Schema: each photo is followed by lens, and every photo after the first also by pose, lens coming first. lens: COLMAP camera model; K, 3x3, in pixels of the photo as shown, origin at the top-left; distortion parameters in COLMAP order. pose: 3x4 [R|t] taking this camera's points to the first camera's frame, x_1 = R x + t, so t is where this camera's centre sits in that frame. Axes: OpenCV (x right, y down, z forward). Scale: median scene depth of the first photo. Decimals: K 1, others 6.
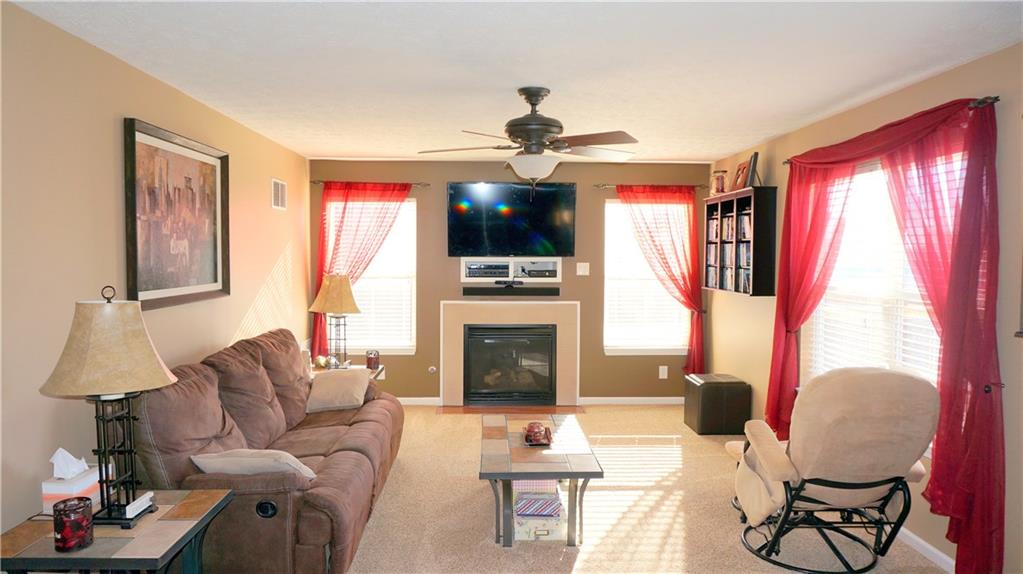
lens RADIAL K [[683.8, 0, 508.9], [0, 683.8, 287.7], [0, 0, 1]] dist [-0.041807, 0.007892]
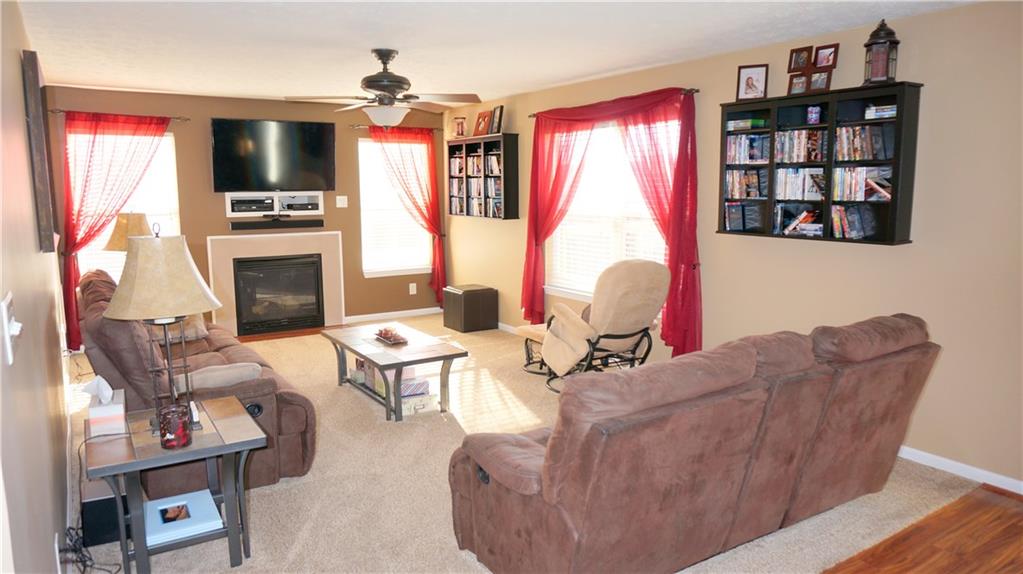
lens RADIAL K [[683.8, 0, 514.9], [0, 683.8, 283.8], [0, 0, 1]] dist [-0.041807, 0.007892]
pose [[0.853443, -0.081301, 0.514807, -0.268245], [0.033205, 0.994233, 0.101968, 0.002005], [-0.520128, -0.069930, 0.851221, -0.106469]]
